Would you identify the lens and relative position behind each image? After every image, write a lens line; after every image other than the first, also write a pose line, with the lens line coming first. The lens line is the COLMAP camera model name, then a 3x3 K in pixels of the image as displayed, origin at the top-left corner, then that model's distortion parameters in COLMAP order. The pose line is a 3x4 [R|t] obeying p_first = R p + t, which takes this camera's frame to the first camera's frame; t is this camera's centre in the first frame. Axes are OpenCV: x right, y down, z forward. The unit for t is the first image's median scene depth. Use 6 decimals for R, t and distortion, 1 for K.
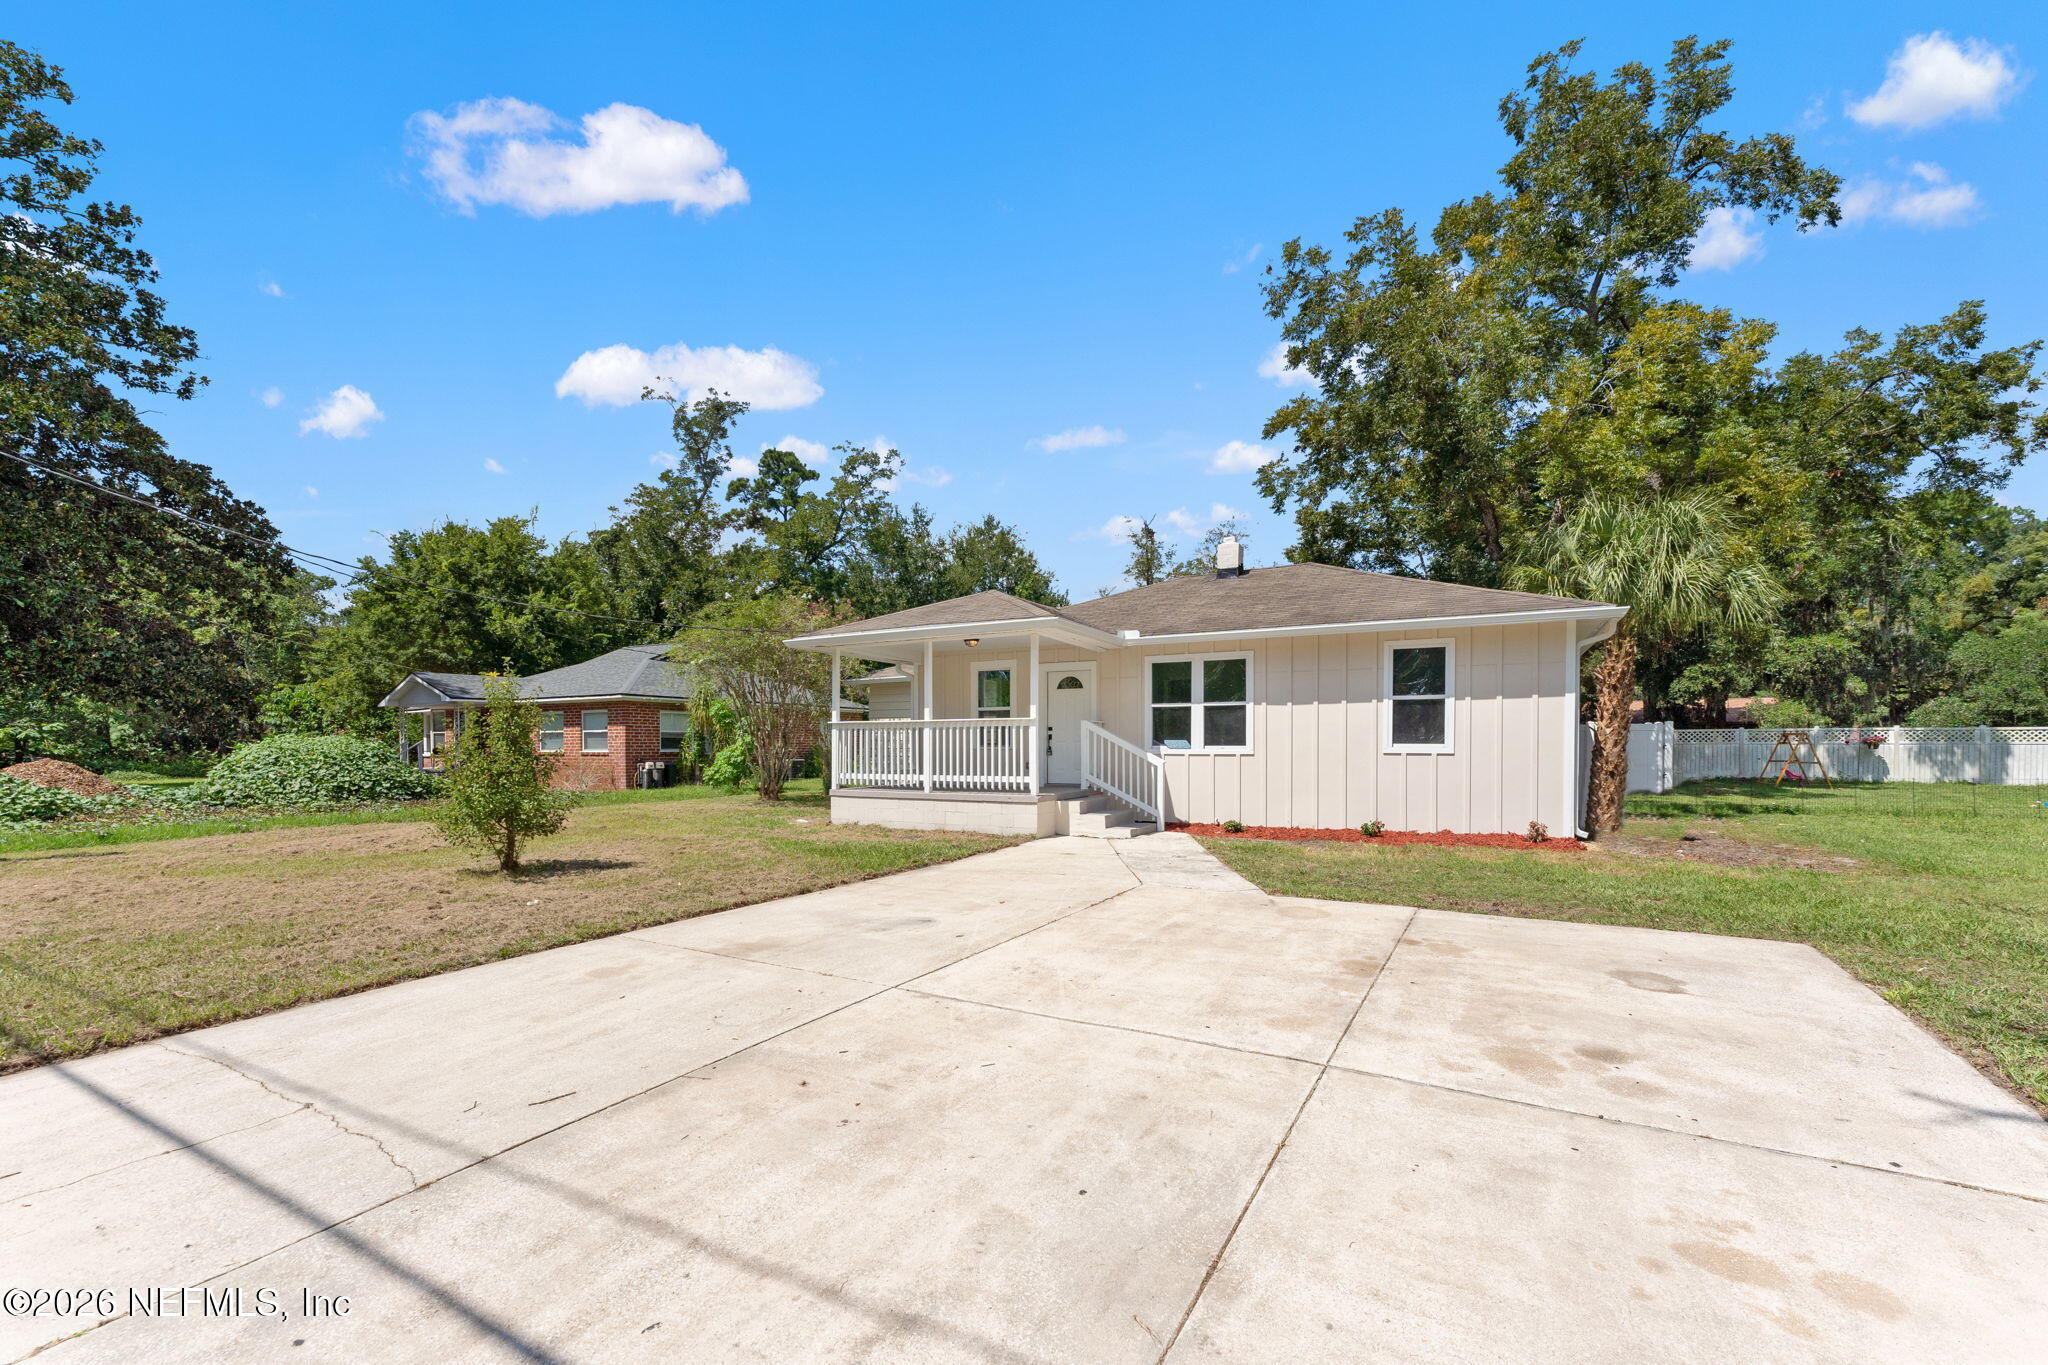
lens RADIAL K [[876.1, 0, 1011.9], [0, 876.1, 740.5], [0, 0, 1]] dist [0.000906, 0.000422]
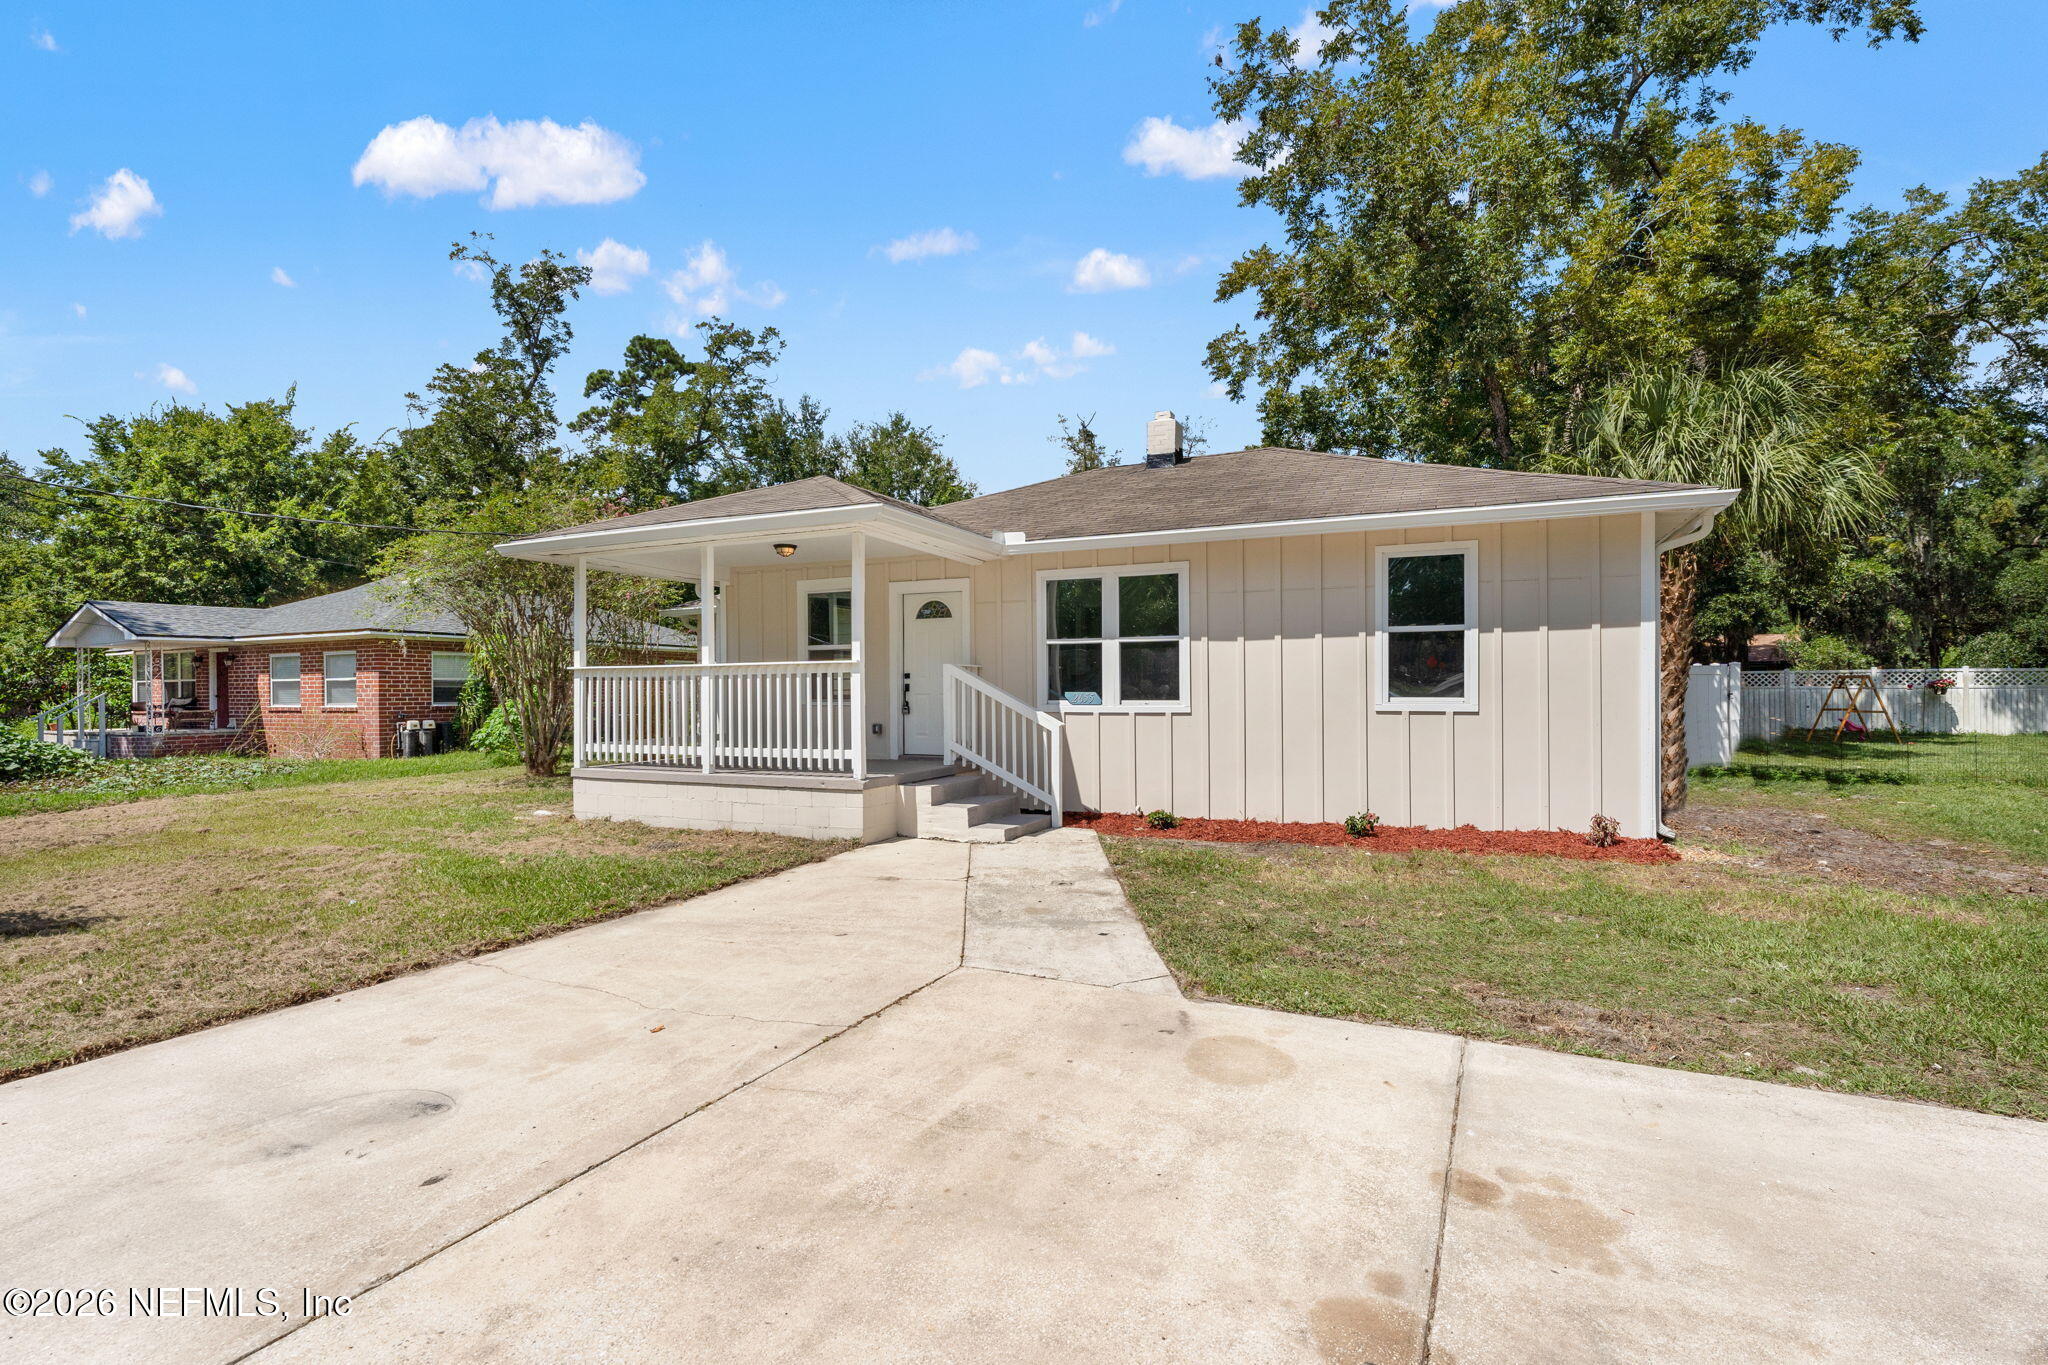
lens RADIAL K [[983.0, 0, 1024.0], [0, 983.0, 682.5], [0, 0, 1]] dist [-0.004156, -0.000686]
pose [[0.997470, -0.004731, 0.070929, 0.057386], [0.004882, 0.999986, -0.001958, -0.004357], [-0.070919, 0.002299, 0.997479, 0.151763]]
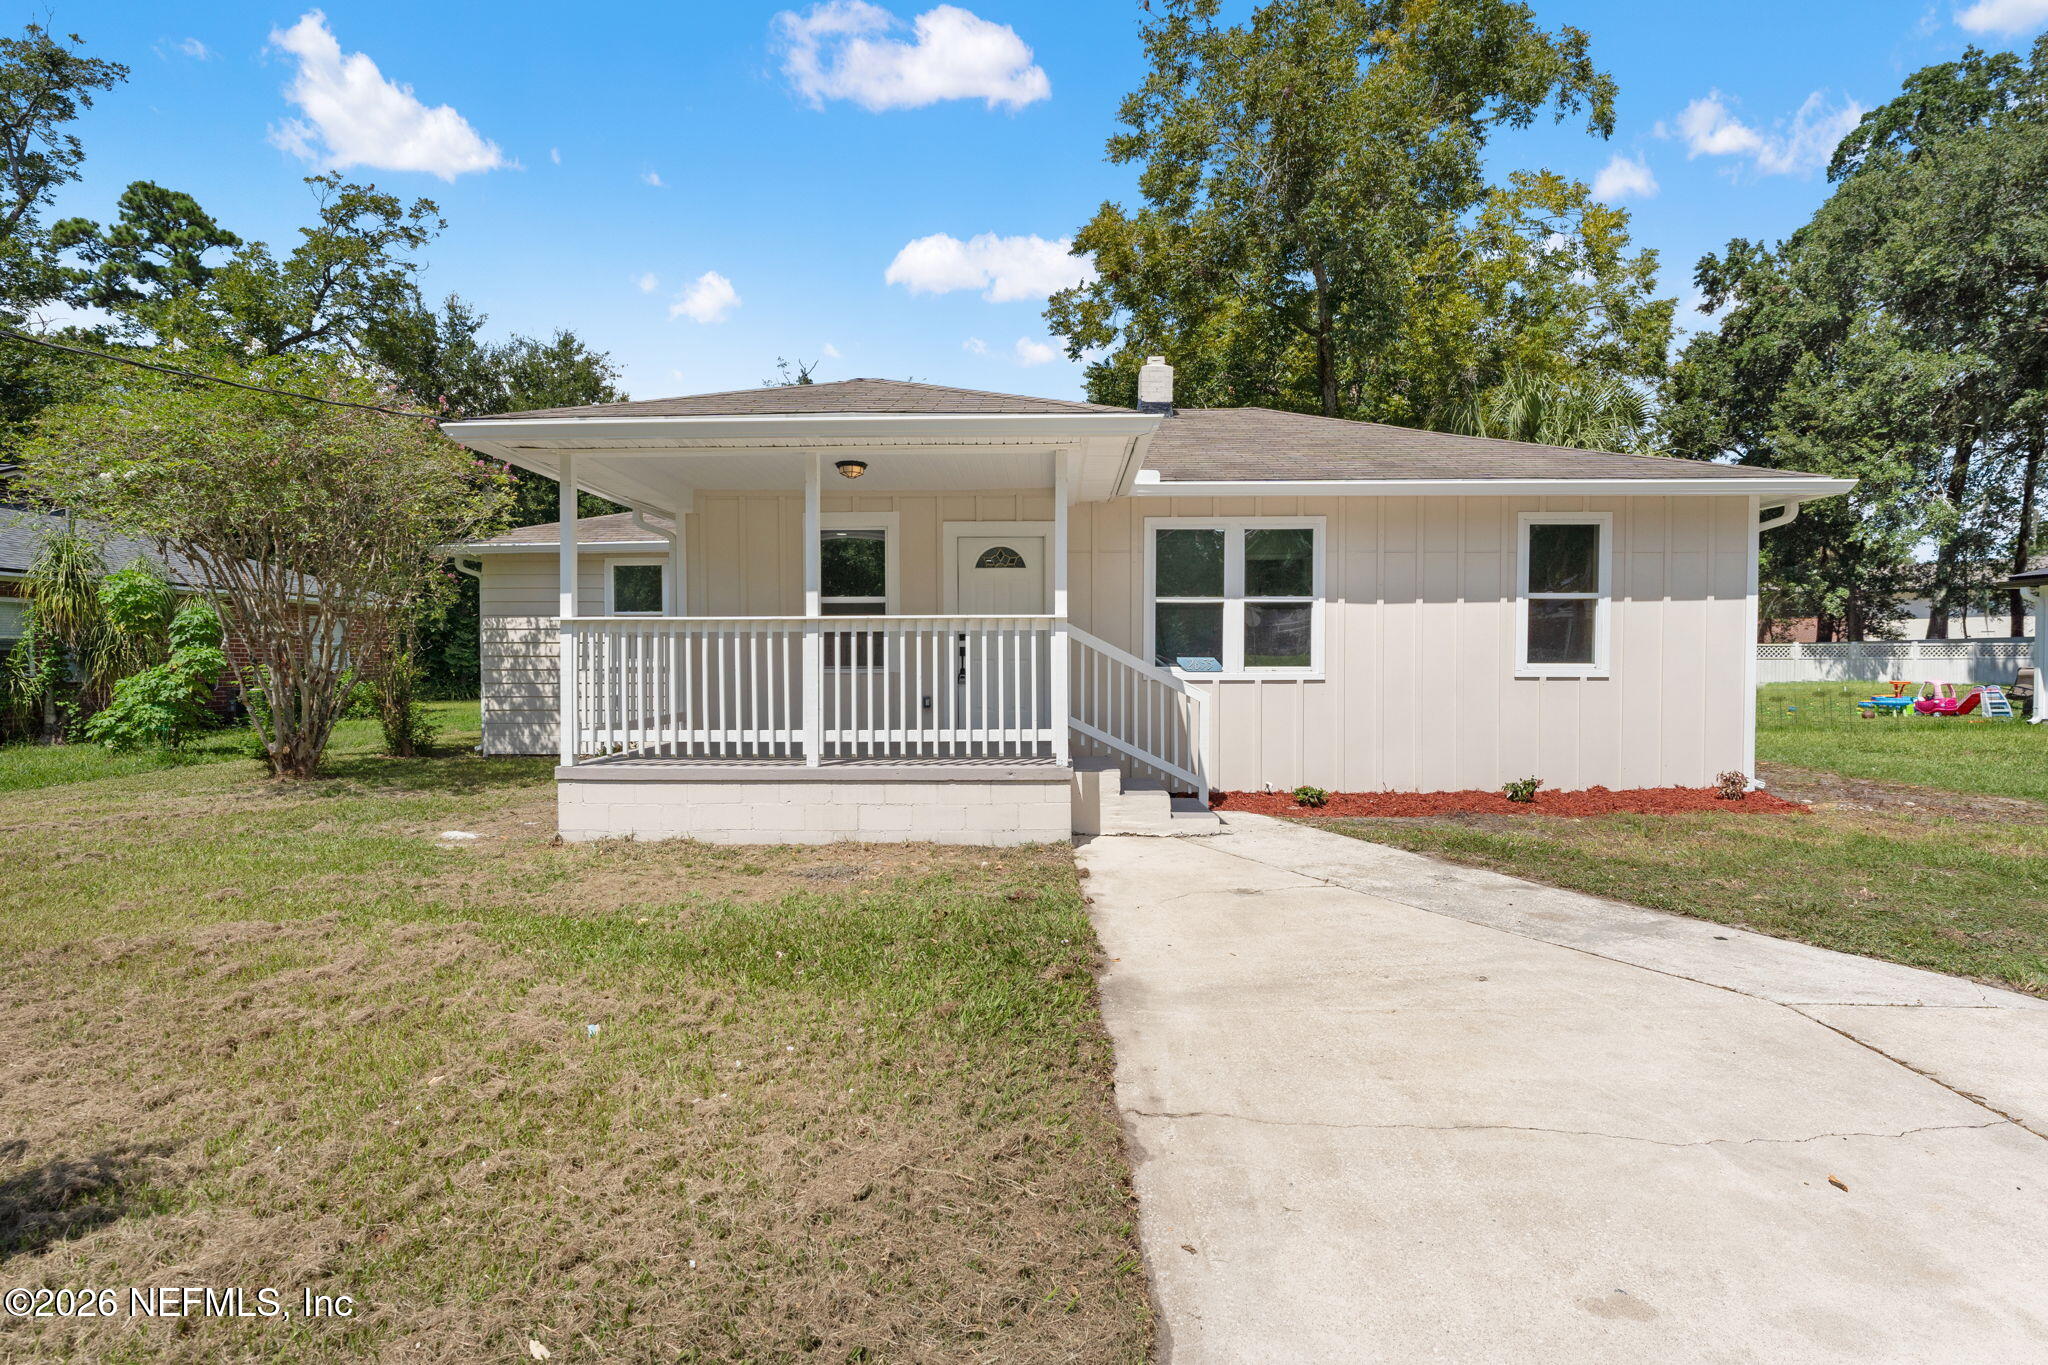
lens RADIAL K [[974.0, 0, 1019.9], [0, 974.0, 667.1], [0, 0, 1]] dist [-0.000101, -0.000451]
pose [[0.884140, -0.005833, 0.467185, -0.156196], [-0.001076, 0.999894, 0.014519, -0.002155], [-0.467220, -0.013339, 0.884041, 0.298185]]
